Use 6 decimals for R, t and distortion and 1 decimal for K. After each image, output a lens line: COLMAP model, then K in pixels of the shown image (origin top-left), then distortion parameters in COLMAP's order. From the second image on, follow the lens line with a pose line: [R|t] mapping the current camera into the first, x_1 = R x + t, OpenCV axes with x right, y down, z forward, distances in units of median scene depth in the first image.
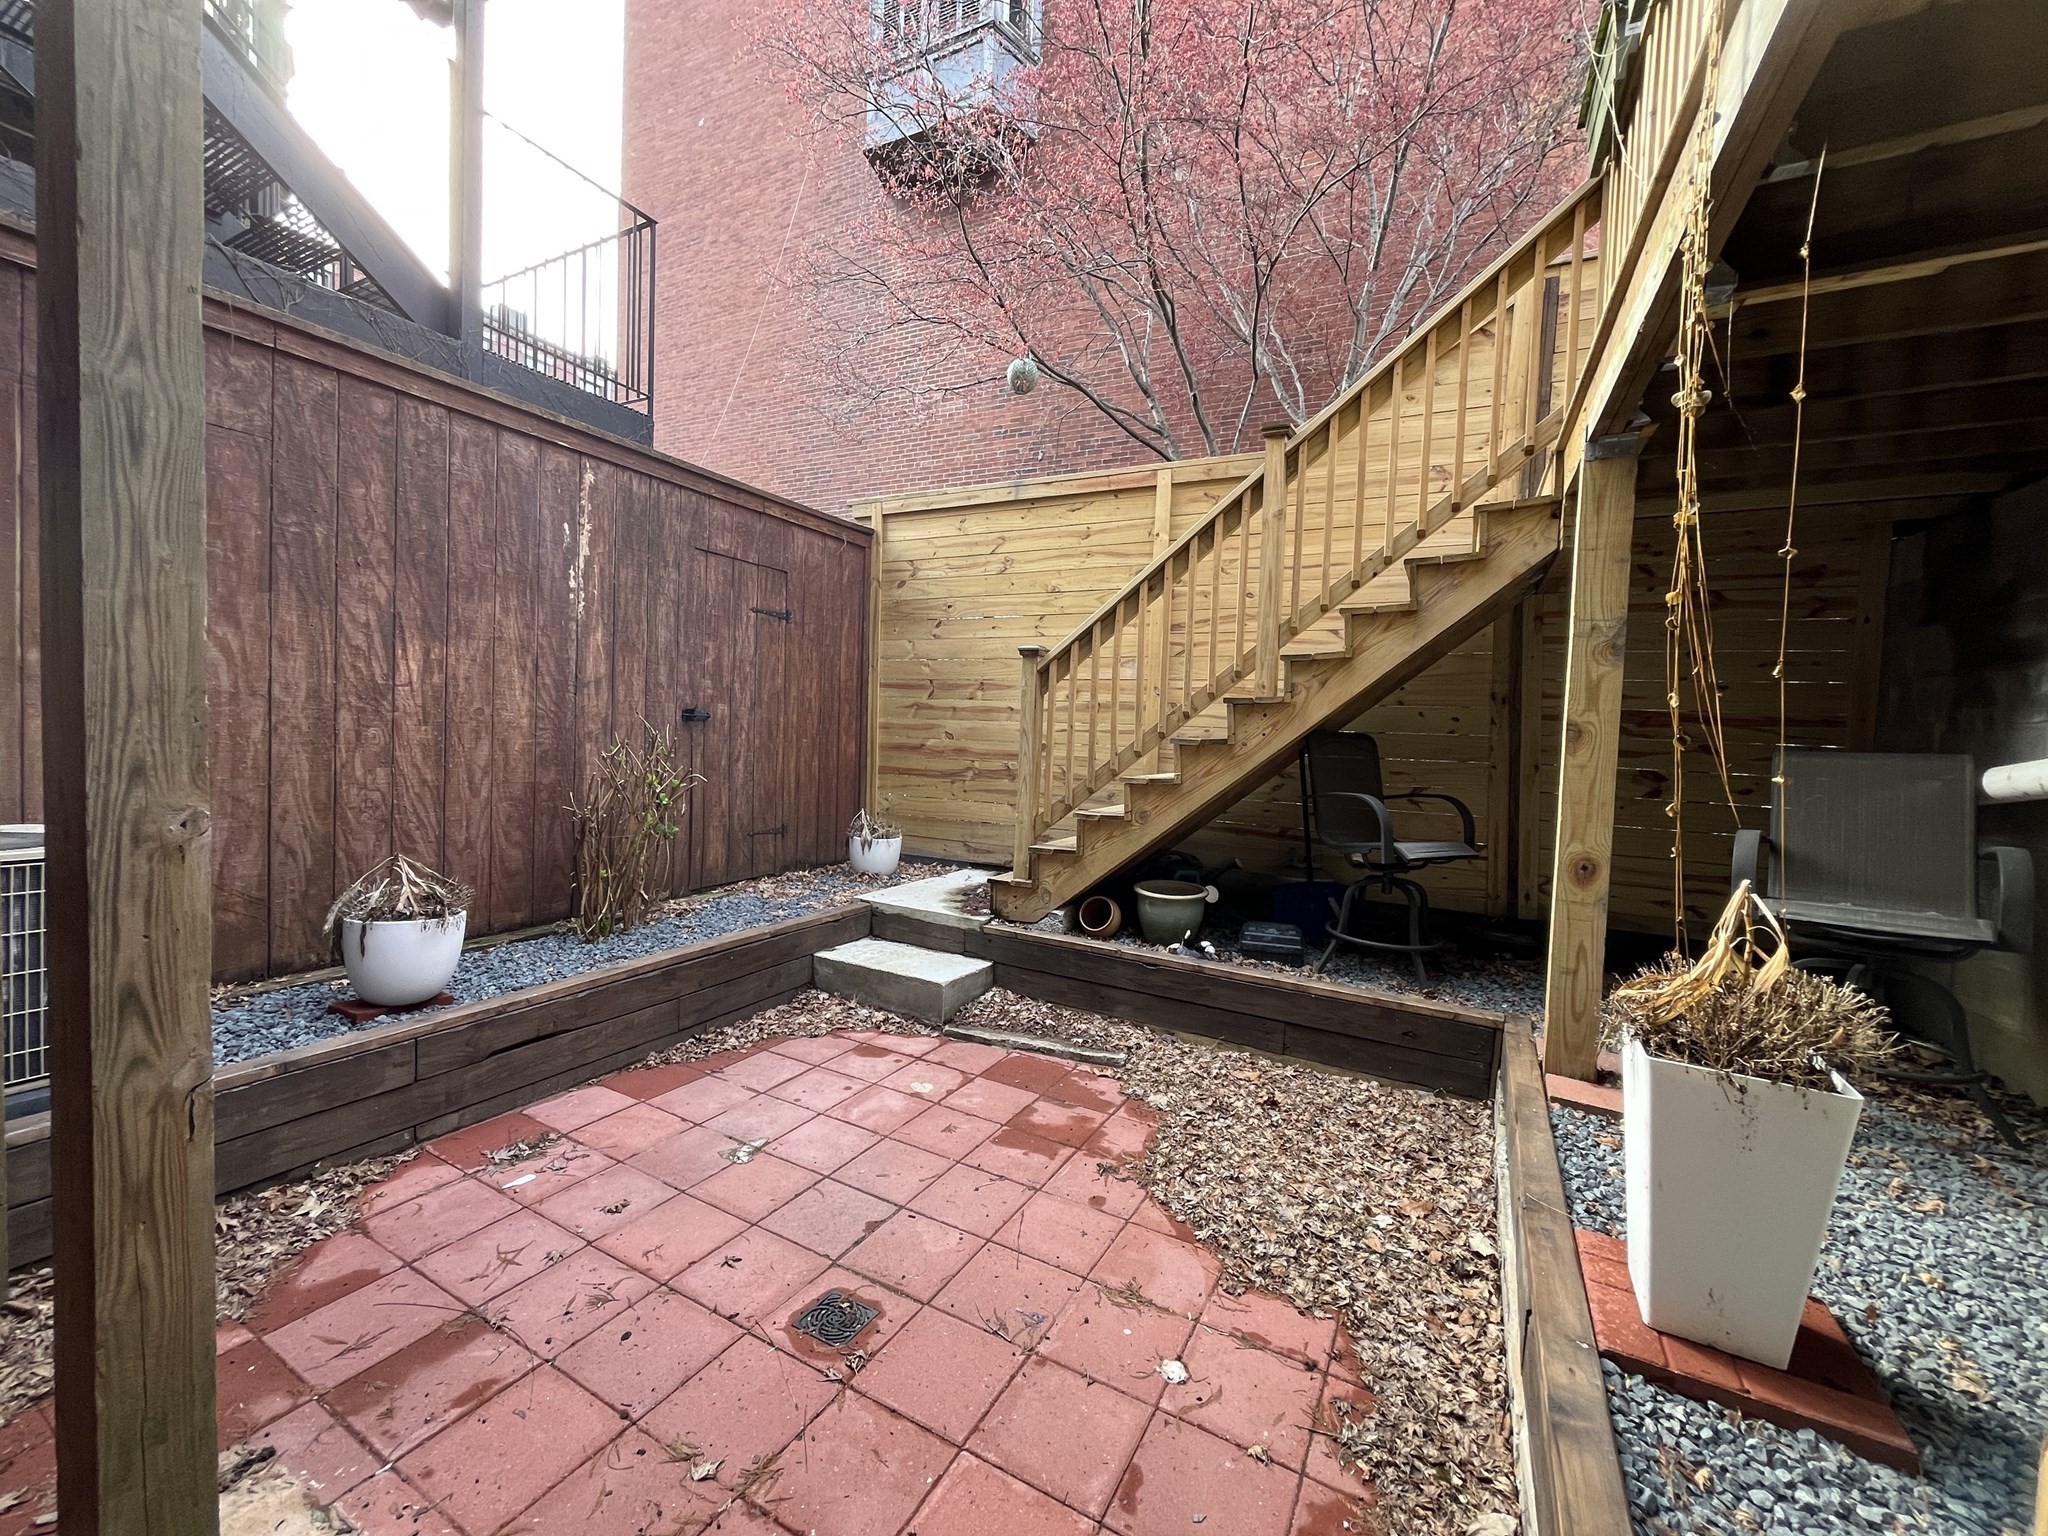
lens RADIAL K [[823.8, 0, 1021.8], [0, 823.8, 764.3], [0, 0, 1]] dist [-0.002492, -0.000592]
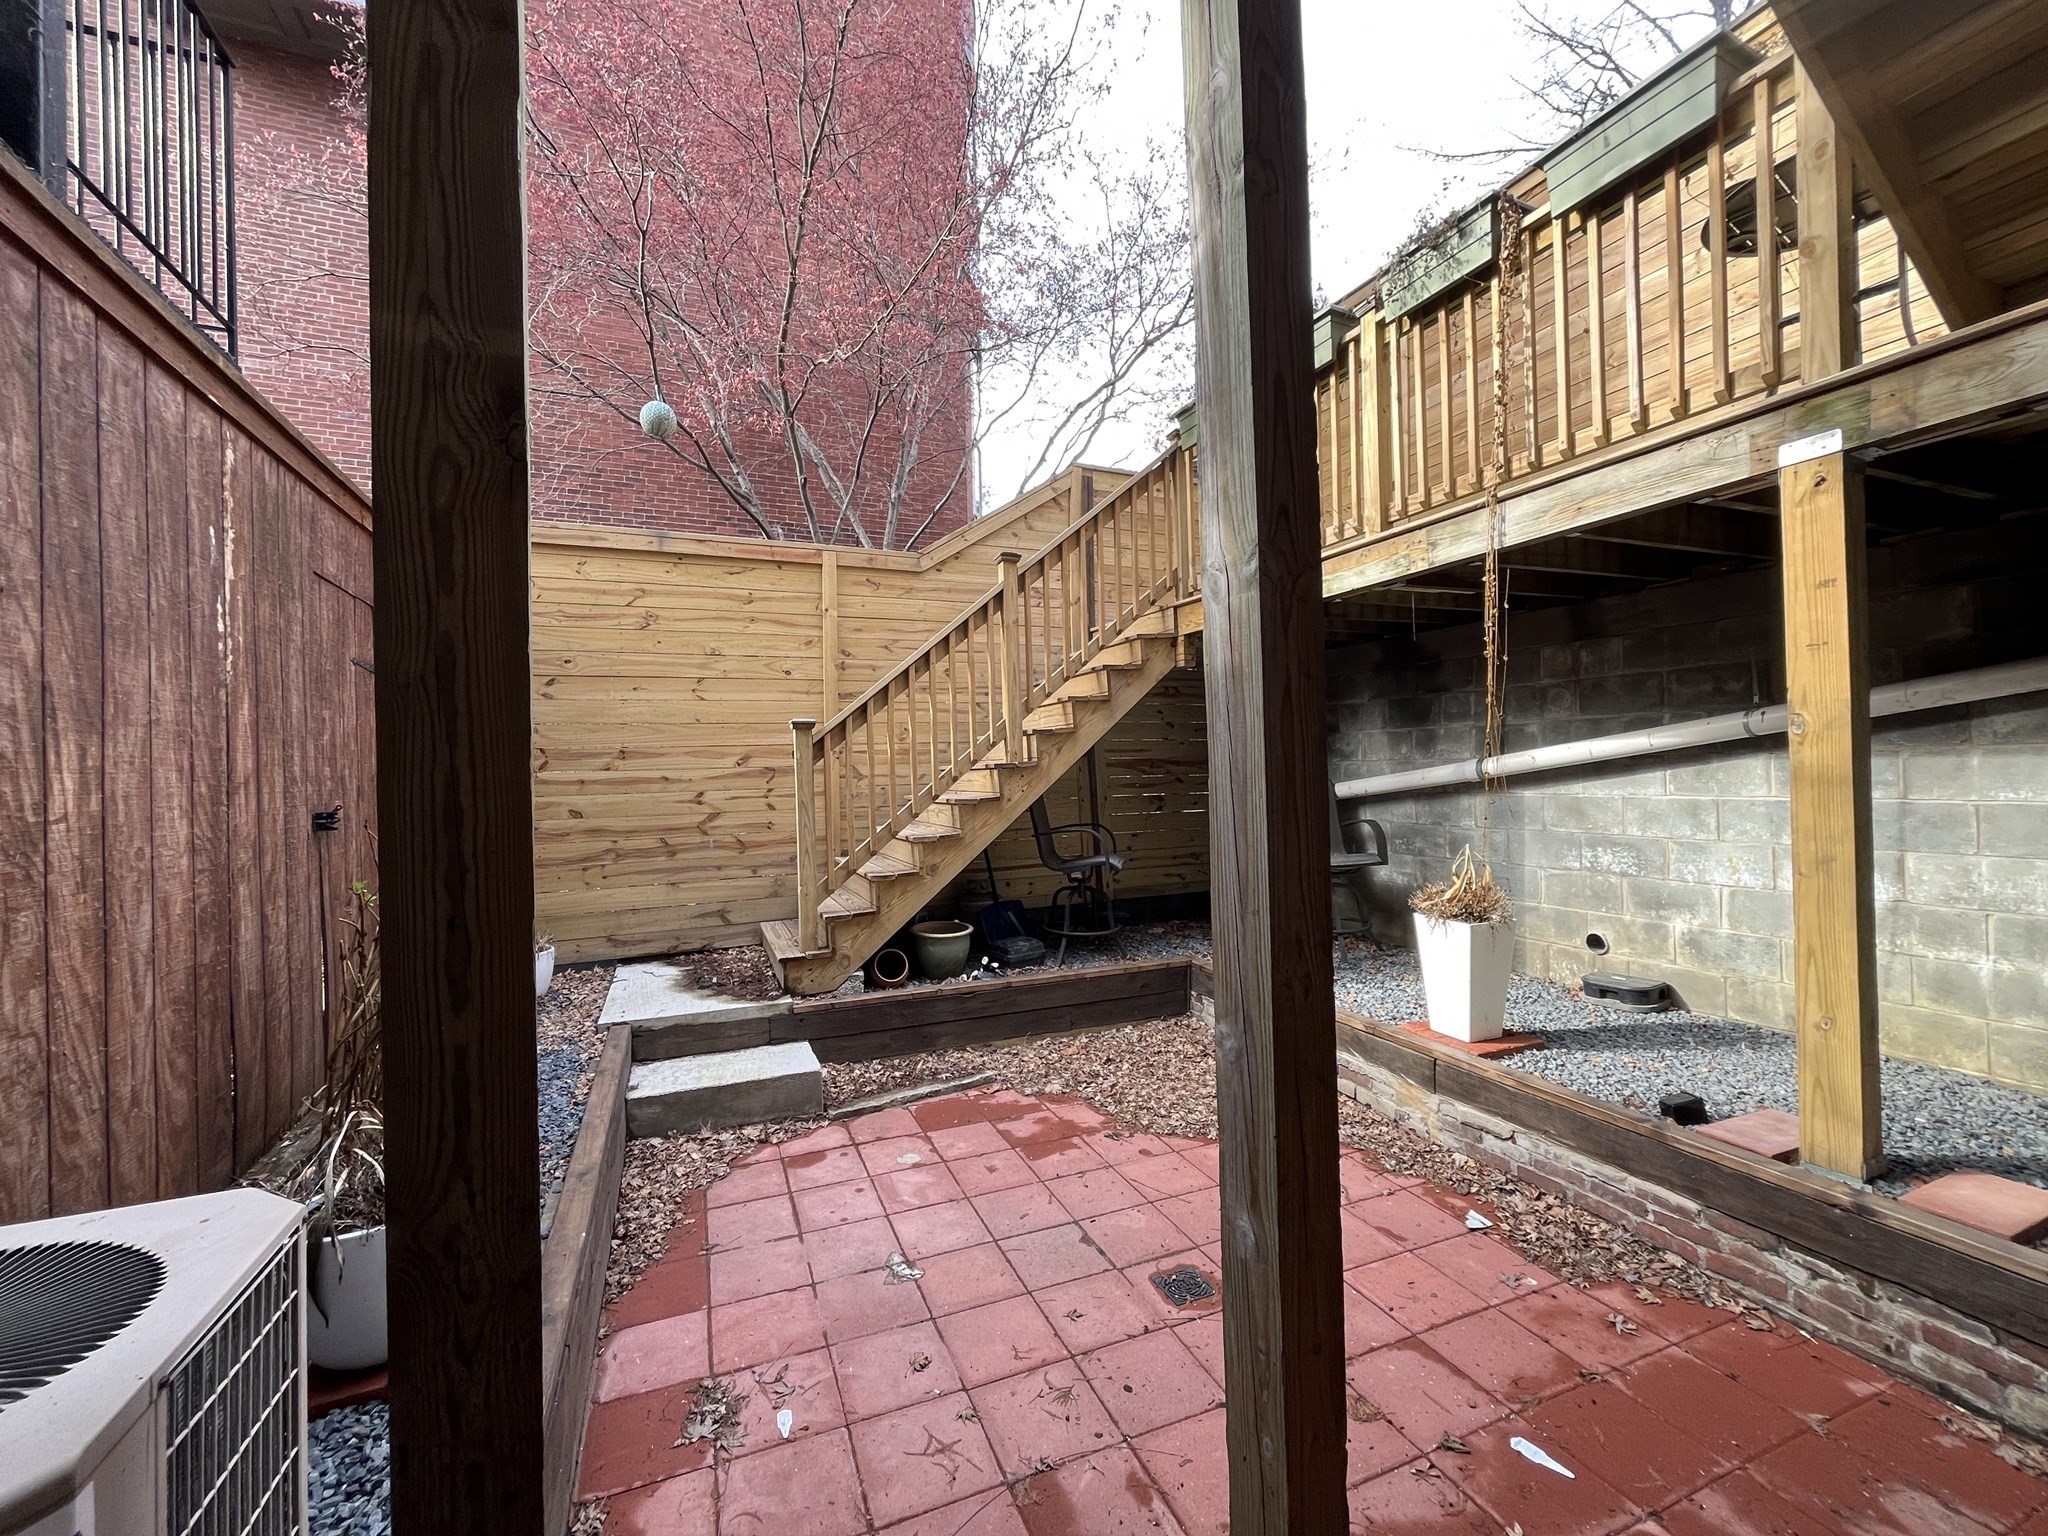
lens RADIAL K [[823.8, 0, 1021.8], [0, 823.8, 764.3], [0, 0, 1]] dist [-0.002492, -0.000592]
pose [[0.630417, -0.049464, 0.774679, -0.706474], [0.080174, 0.996780, -0.001599, -0.075751], [-0.772105, 0.063117, 0.632352, 0.183598]]
